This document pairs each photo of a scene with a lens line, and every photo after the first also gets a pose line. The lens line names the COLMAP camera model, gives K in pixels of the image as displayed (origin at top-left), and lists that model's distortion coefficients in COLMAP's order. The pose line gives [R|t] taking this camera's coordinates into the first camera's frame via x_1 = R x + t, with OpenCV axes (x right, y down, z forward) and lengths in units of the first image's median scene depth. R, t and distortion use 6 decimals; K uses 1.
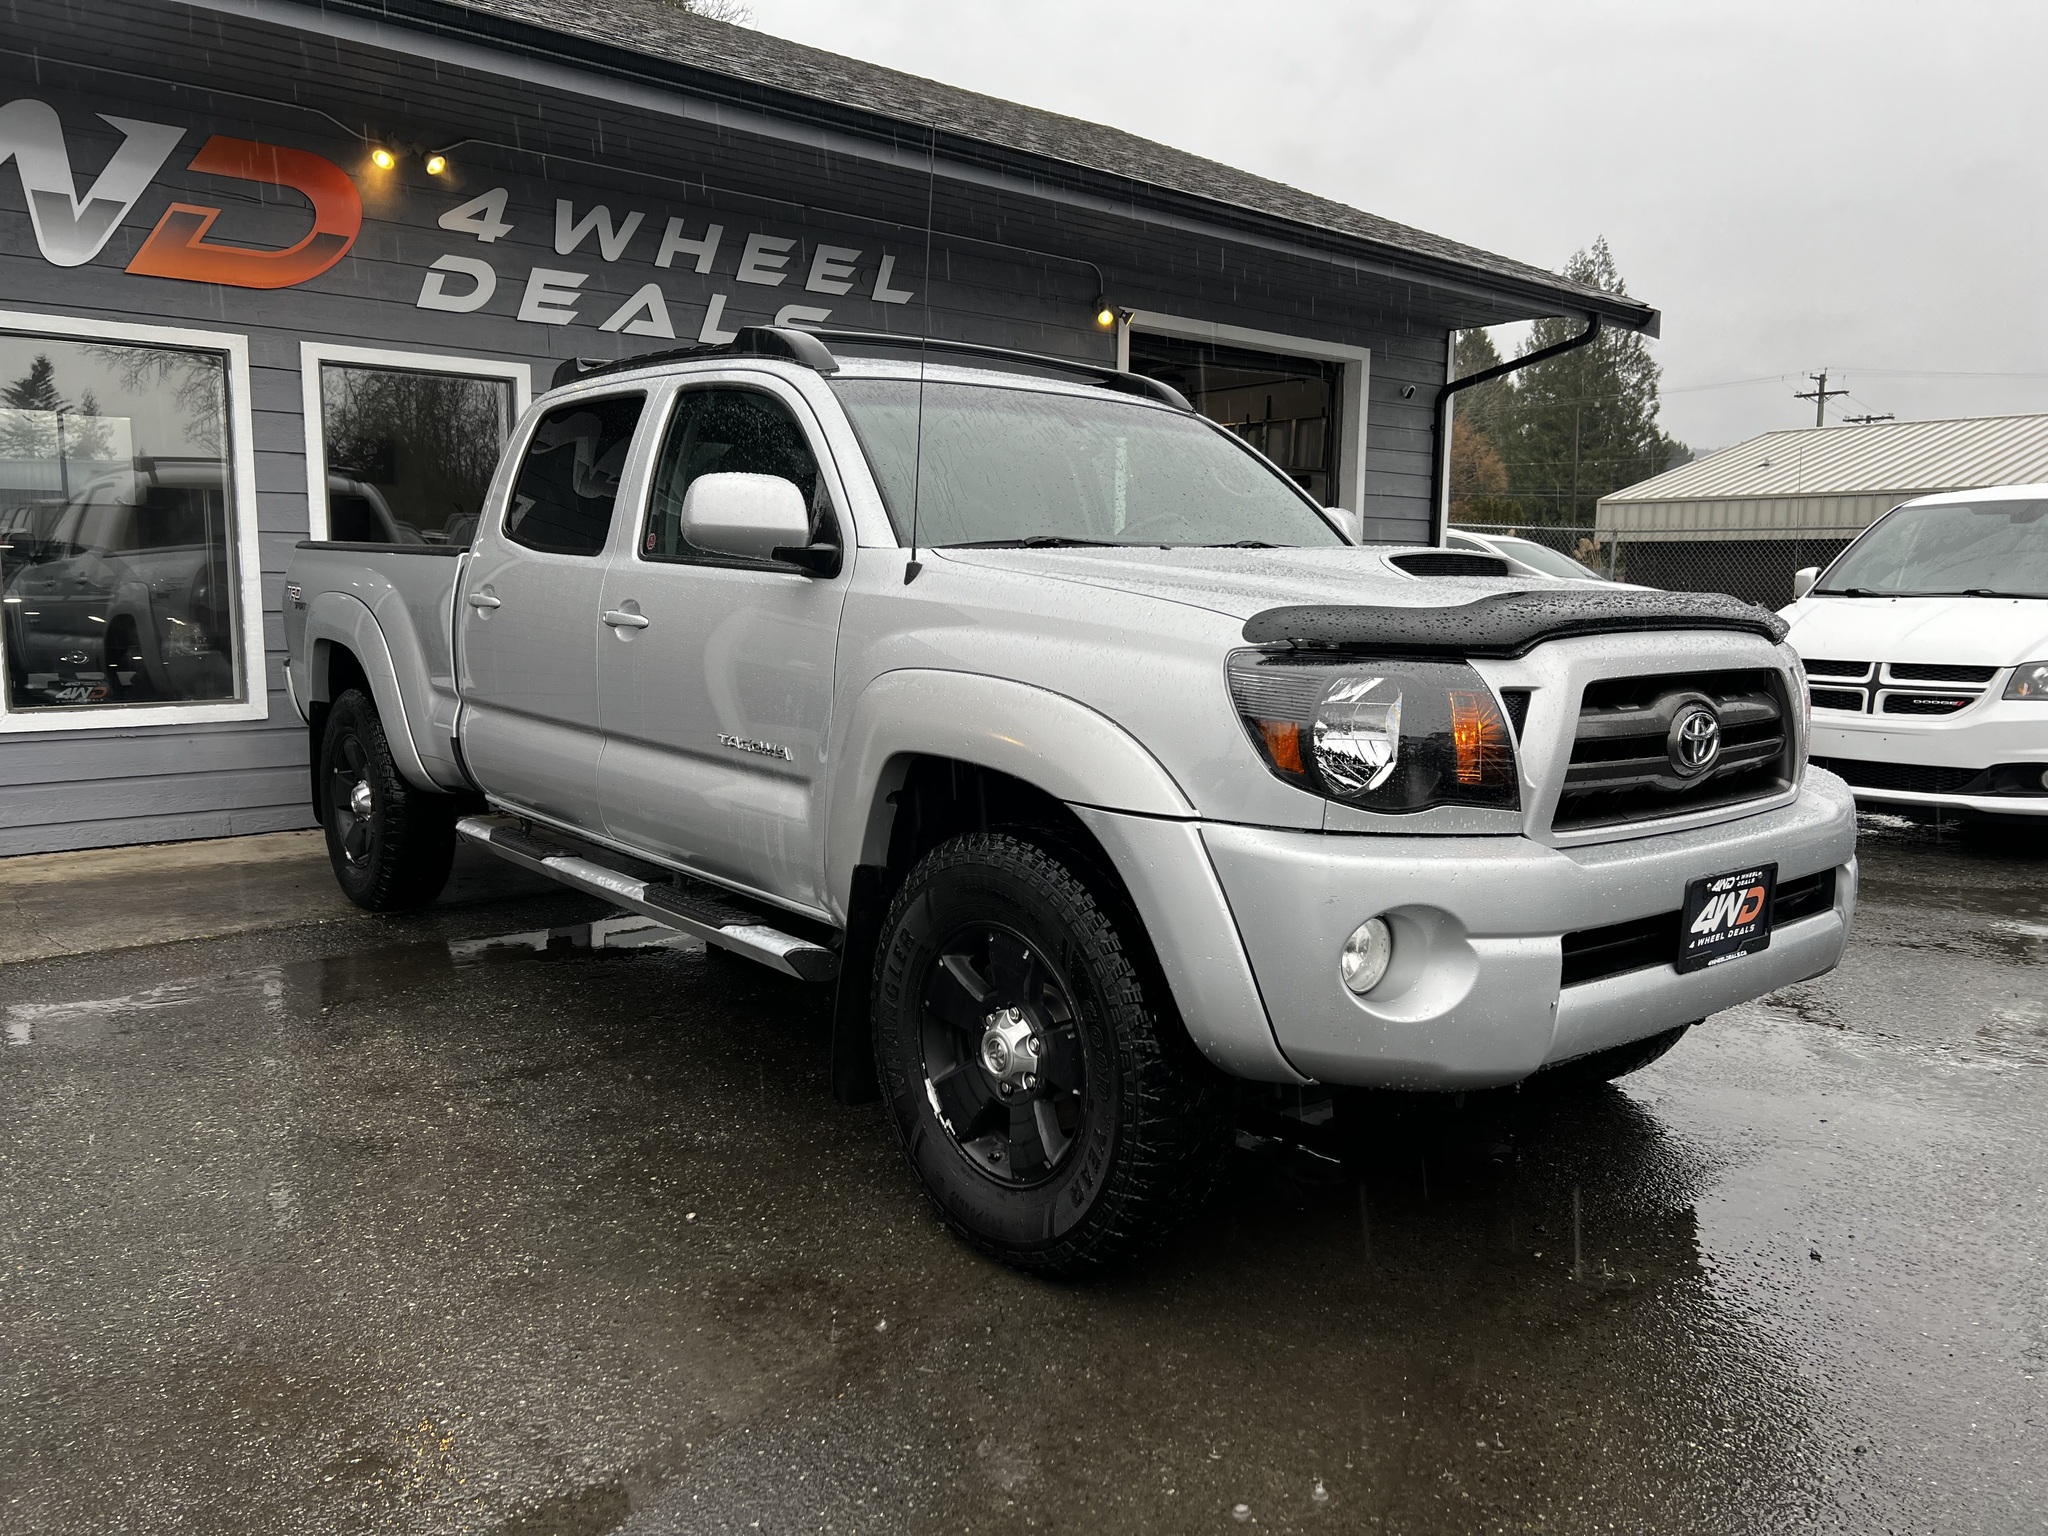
lens RADIAL K [[1534.9, 0, 1024.0], [0, 1534.9, 768.0], [0, 0, 1]] dist [0.033121, -0.036834]
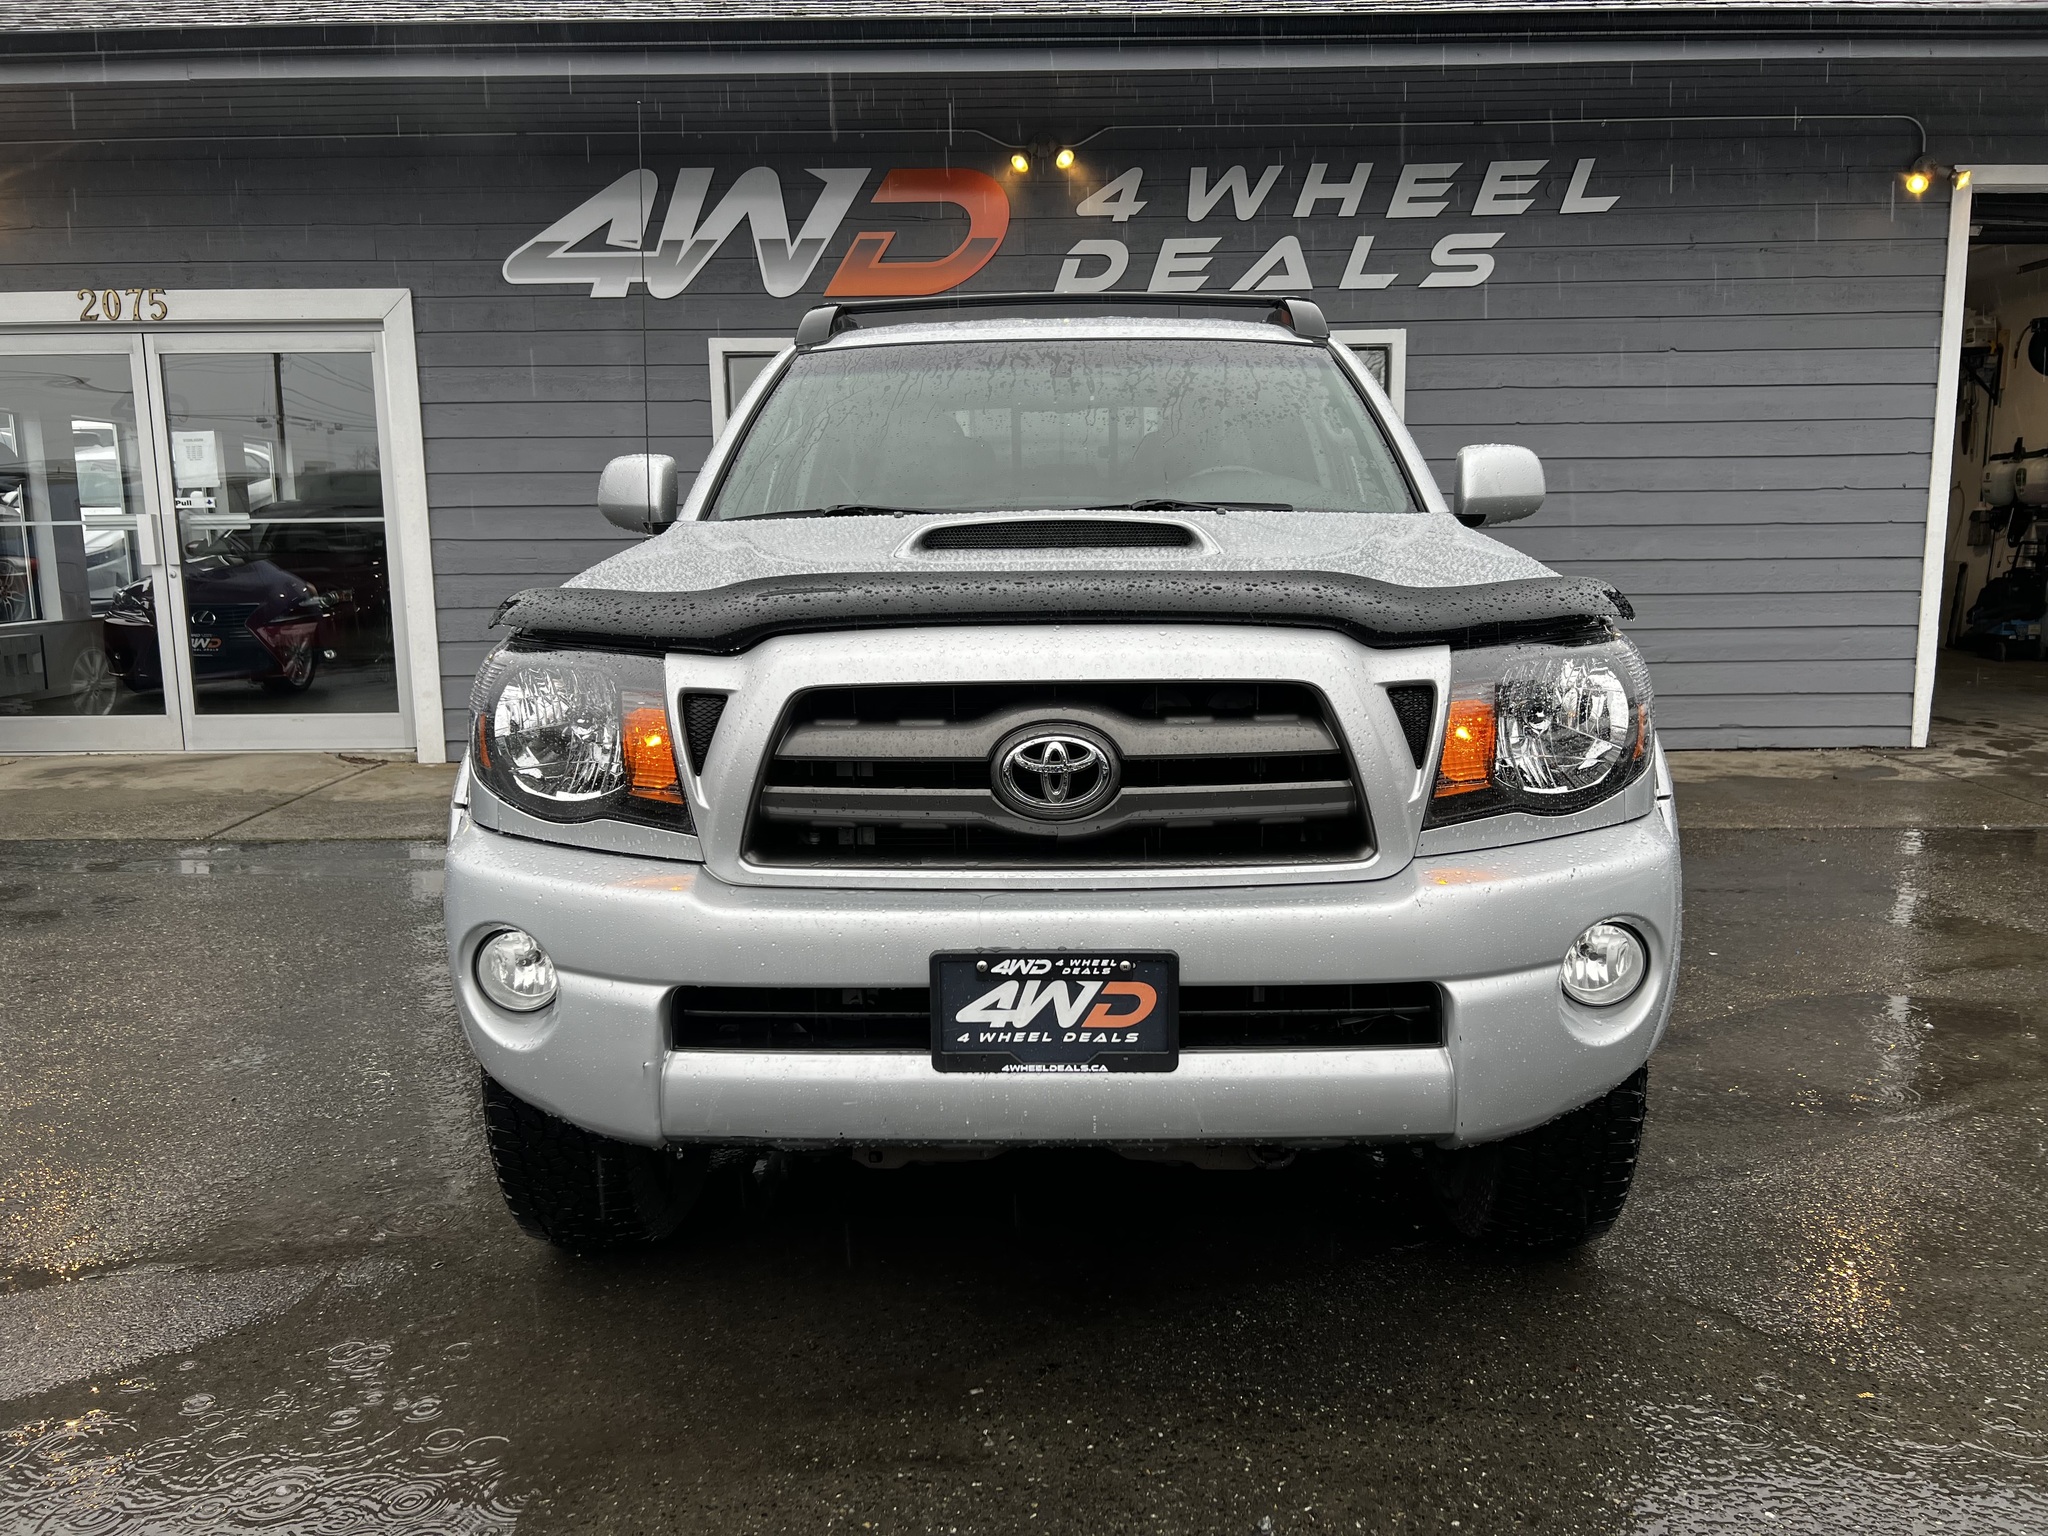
lens RADIAL K [[1534.9, 0, 1024.0], [0, 1534.9, 768.0], [0, 0, 1]] dist [0.033121, -0.036834]
pose [[0.755893, 0.082717, -0.649449, 0.332638], [-0.061062, 0.996570, 0.055858, -0.022162], [0.651841, -0.002566, 0.758351, 0.157265]]
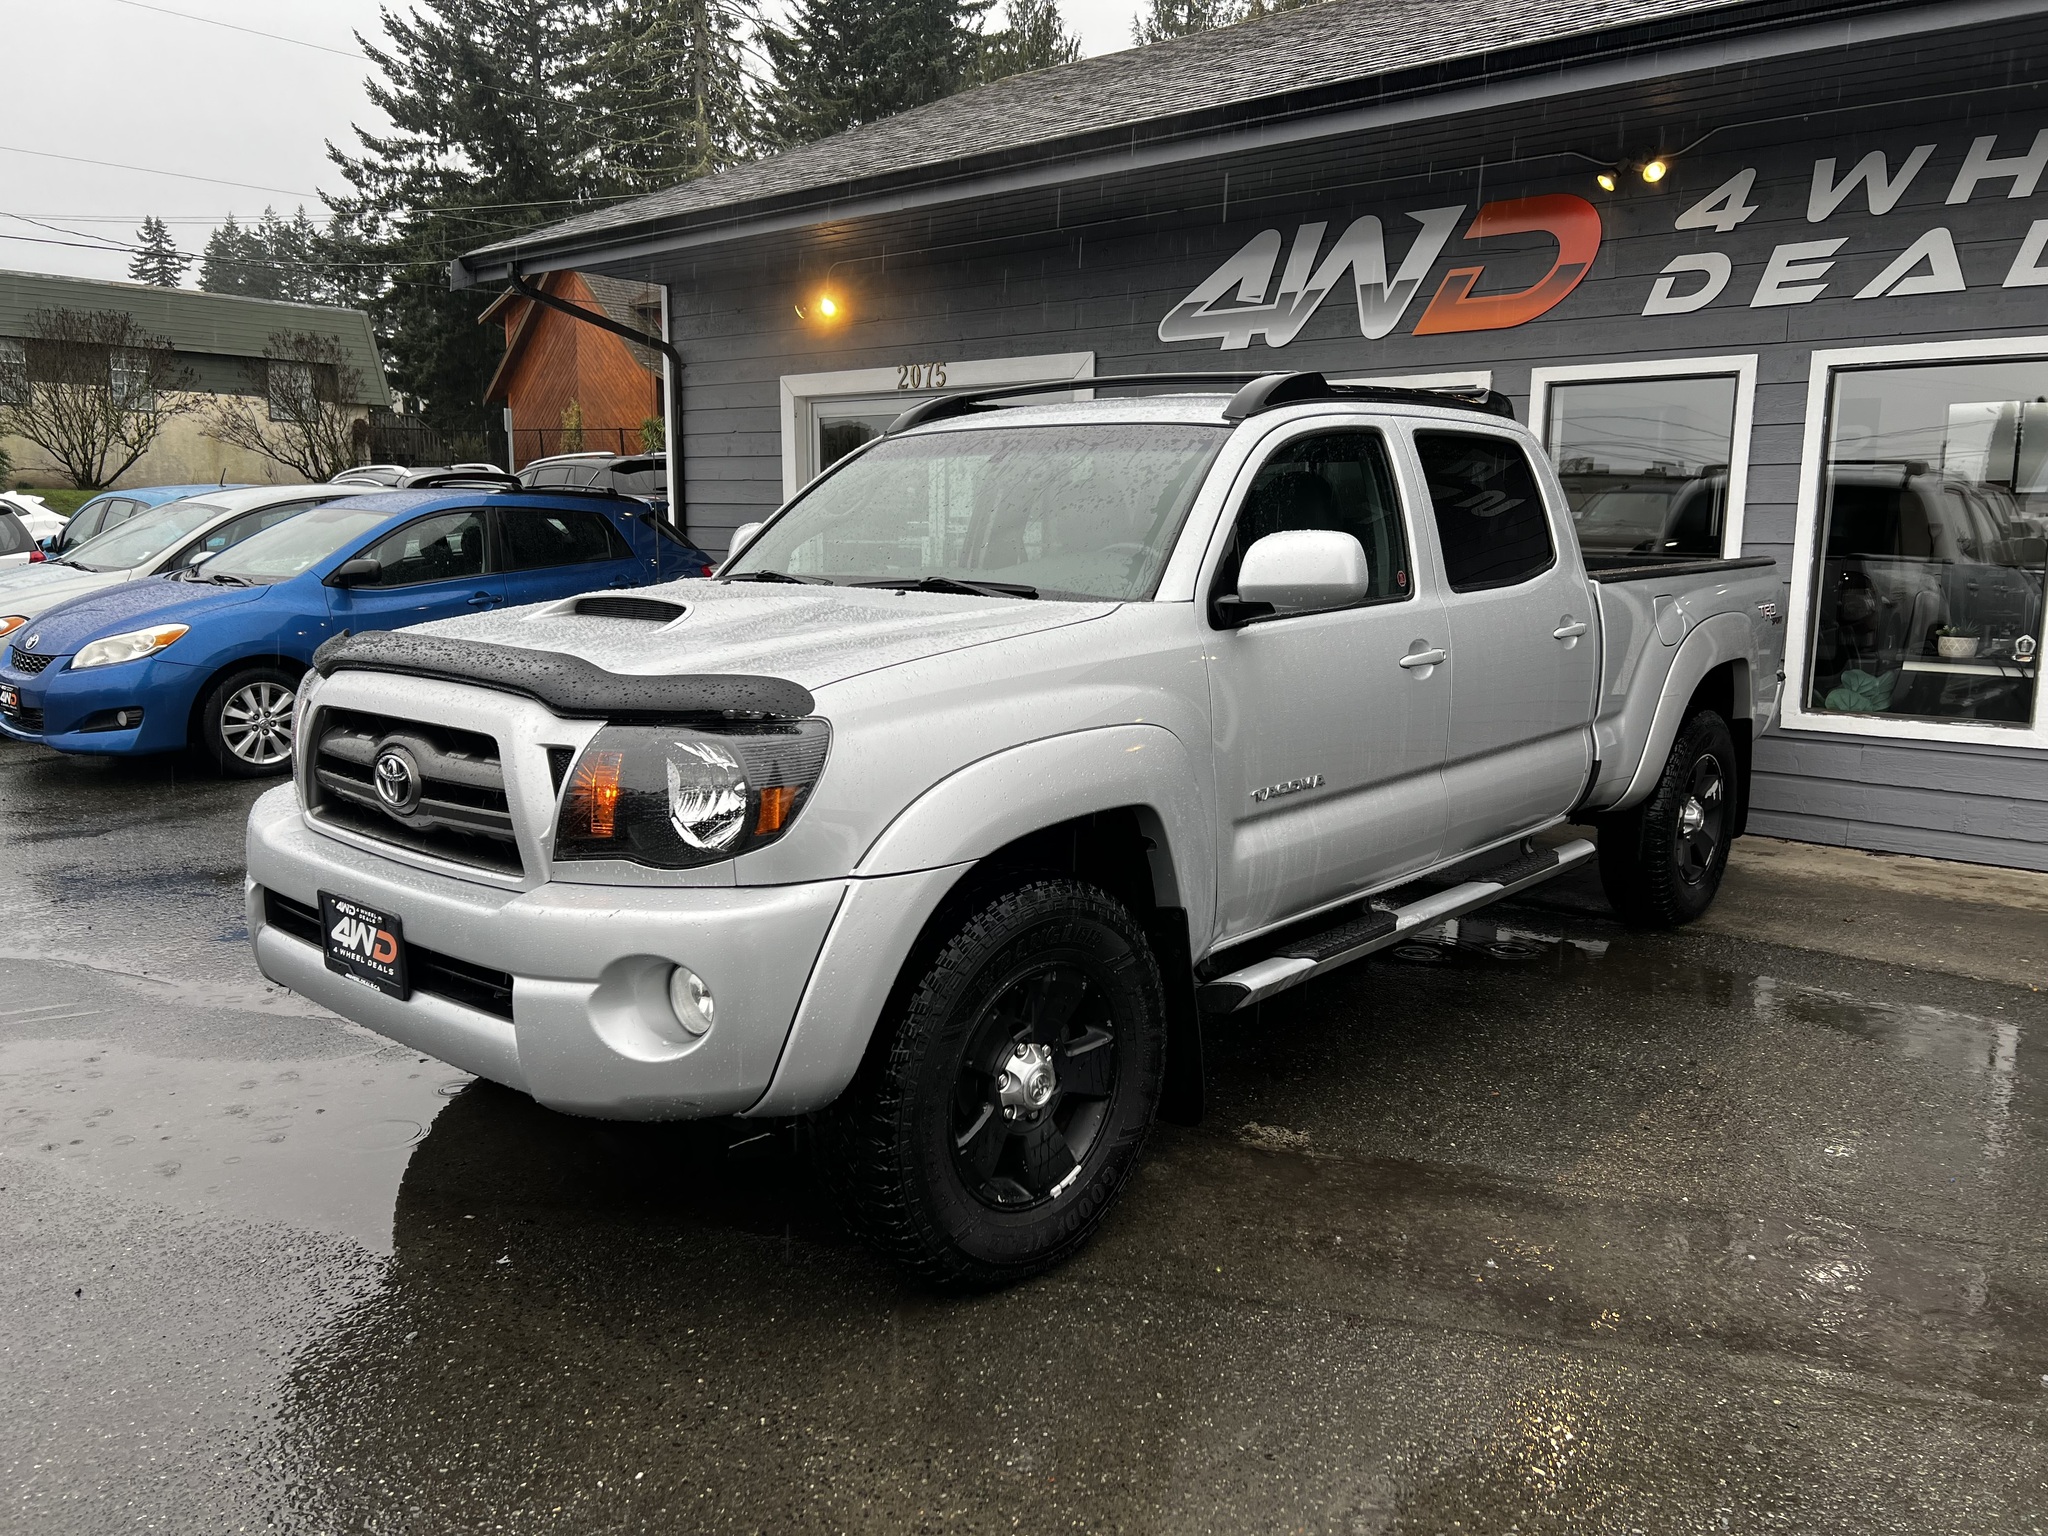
lens RADIAL K [[1534.9, 0, 1024.0], [0, 1534.9, 768.0], [0, 0, 1]] dist [0.033121, -0.036834]
pose [[0.169382, 0.141699, -0.975311, 0.573661], [-0.126877, 0.984511, 0.121001, -0.078603], [0.977350, 0.103249, 0.184736, 0.451871]]
